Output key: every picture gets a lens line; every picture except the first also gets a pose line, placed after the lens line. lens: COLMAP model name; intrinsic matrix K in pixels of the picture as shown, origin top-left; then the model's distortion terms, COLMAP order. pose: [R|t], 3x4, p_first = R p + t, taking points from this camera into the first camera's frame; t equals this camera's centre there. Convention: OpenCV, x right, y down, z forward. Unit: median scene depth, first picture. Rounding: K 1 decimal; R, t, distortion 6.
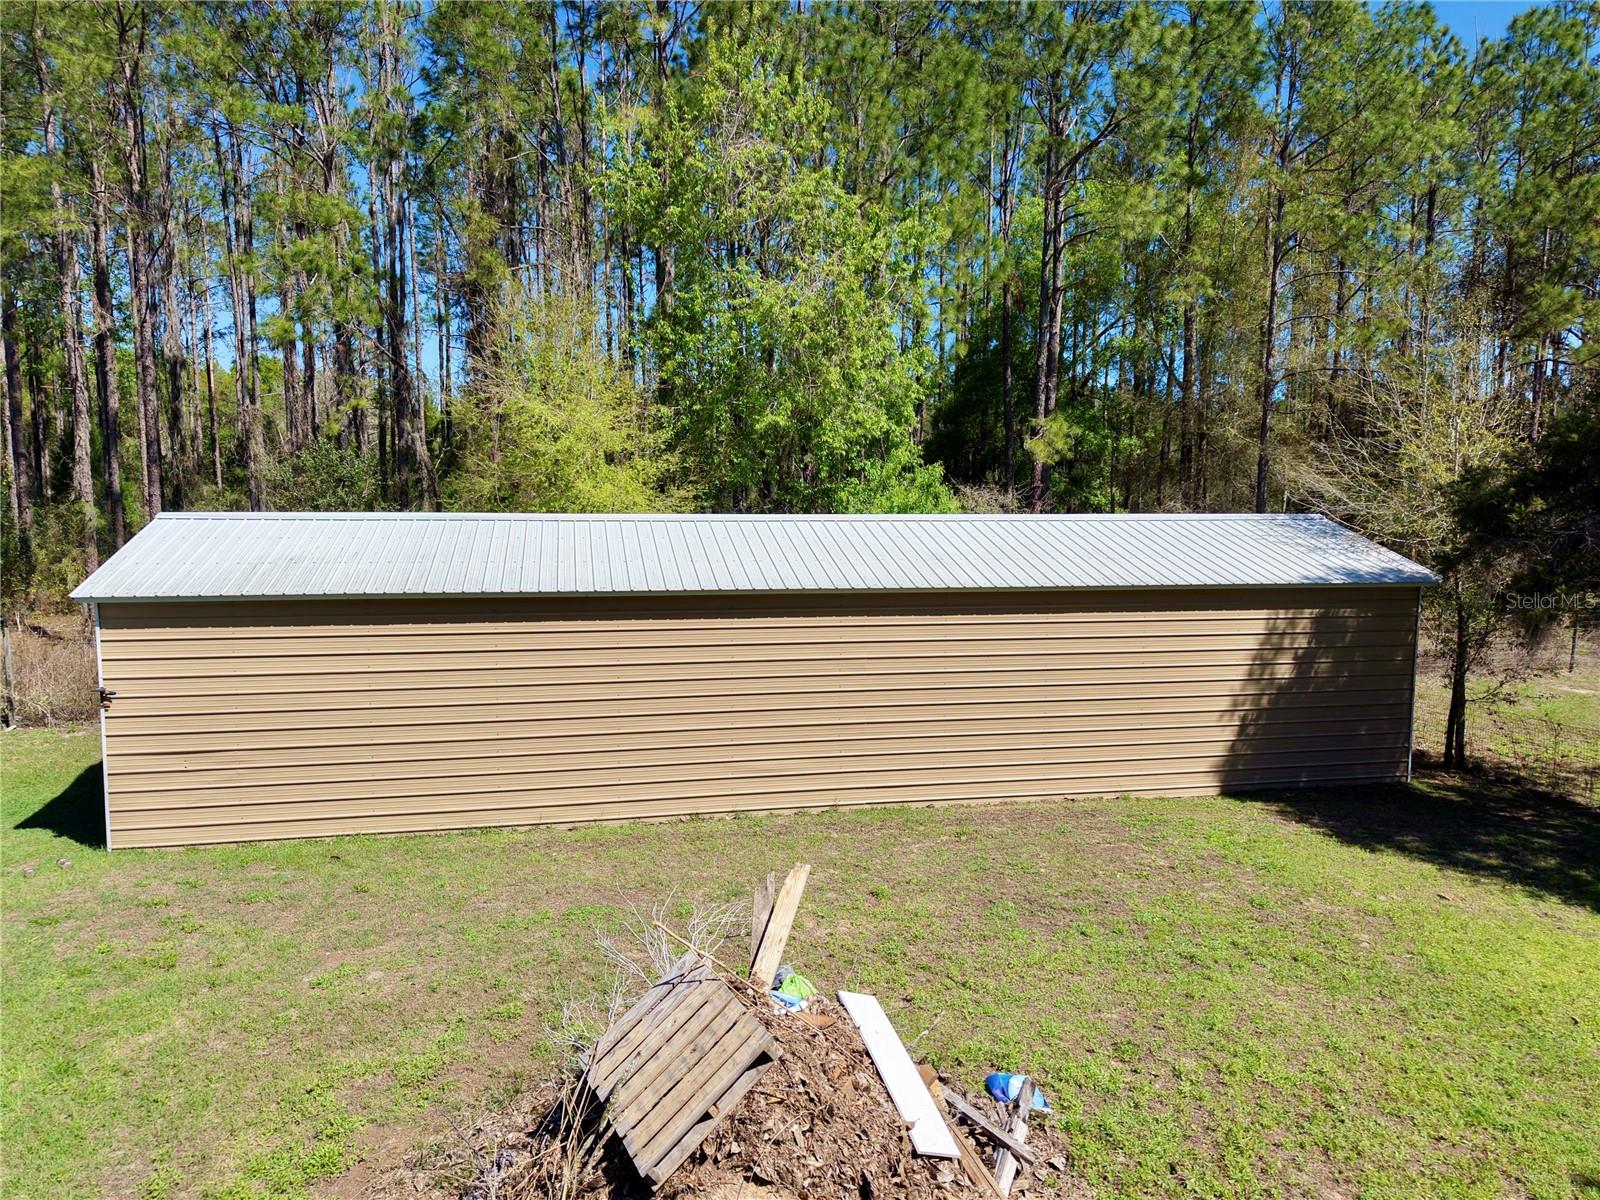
lens RADIAL K [[1094.7, 0, 800.0], [0, 1094.7, 600.0], [0, 0, 1]] dist [-0.007647, 0.001630]
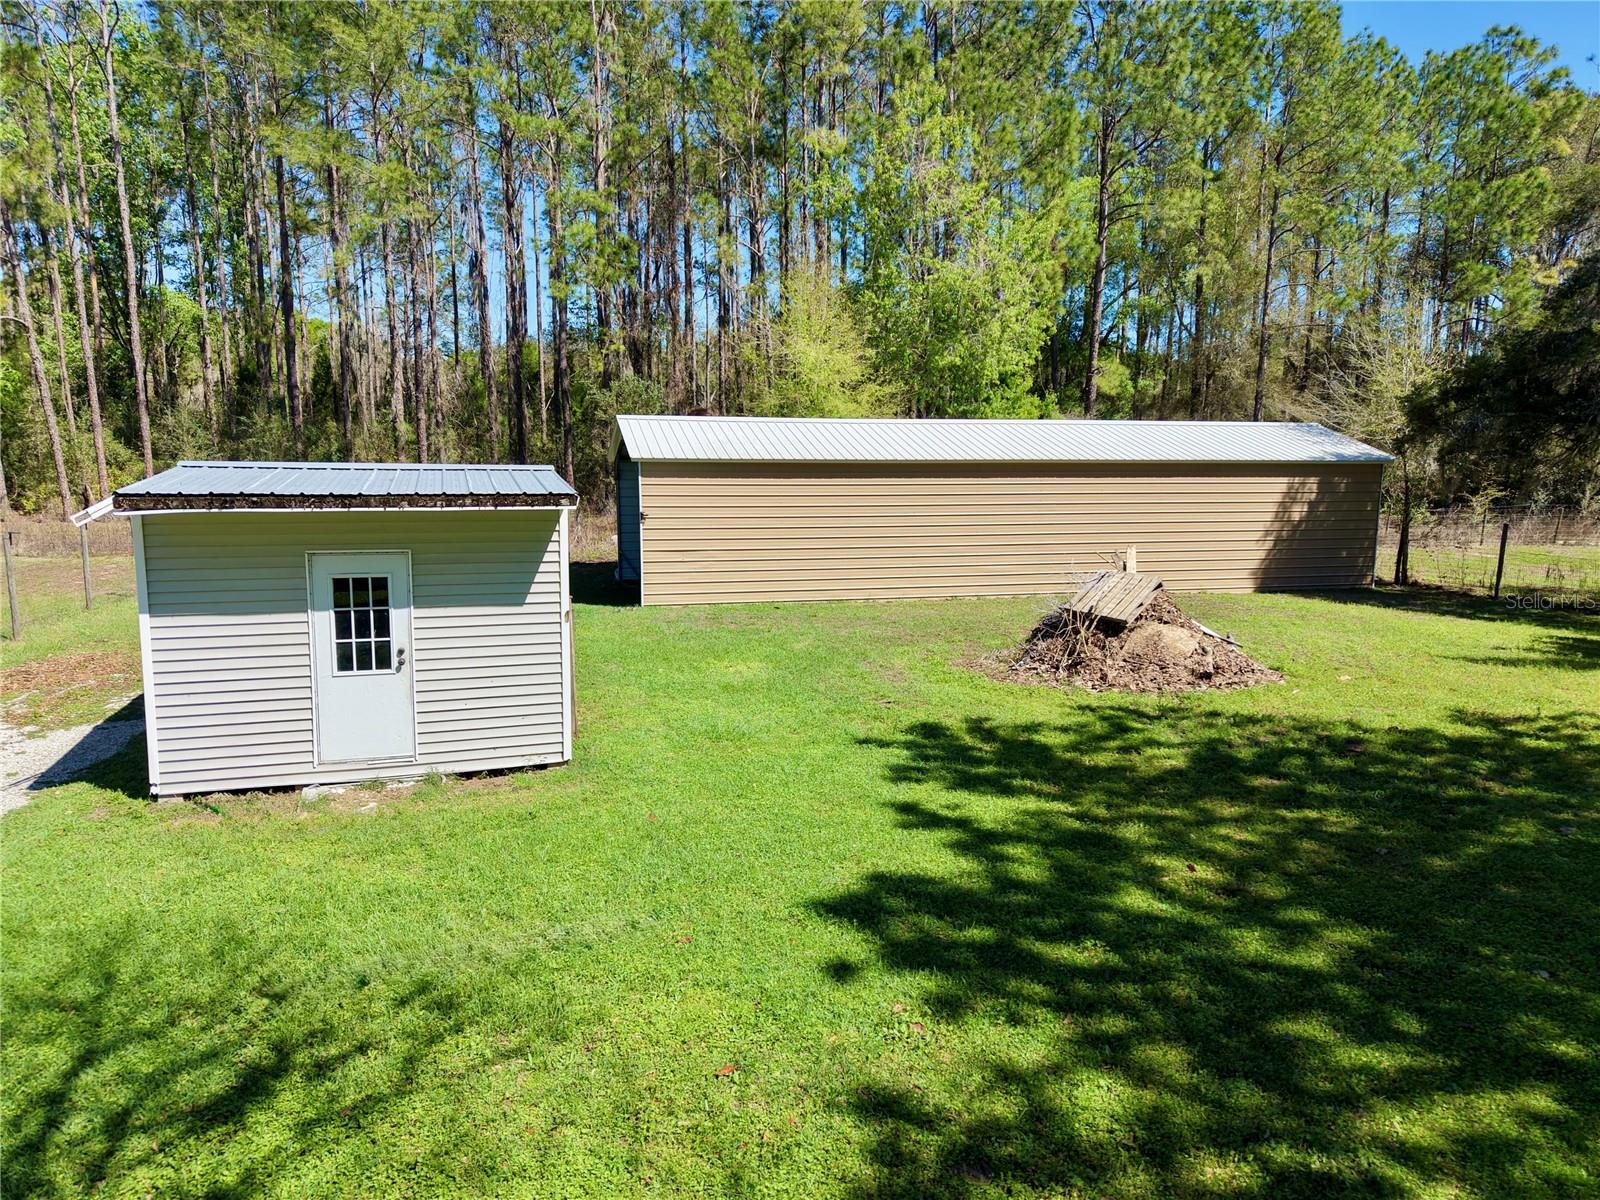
lens RADIAL K [[1069.1, 0, 800.0], [0, 1069.1, 600.0], [0, 0, 1]] dist [0.002342, -0.003913]
pose [[0.999341, -0.004896, 0.035964, -0.199121], [0.003319, 0.999036, 0.043766, 0.069047], [-0.036143, -0.043618, 0.998394, -0.314788]]
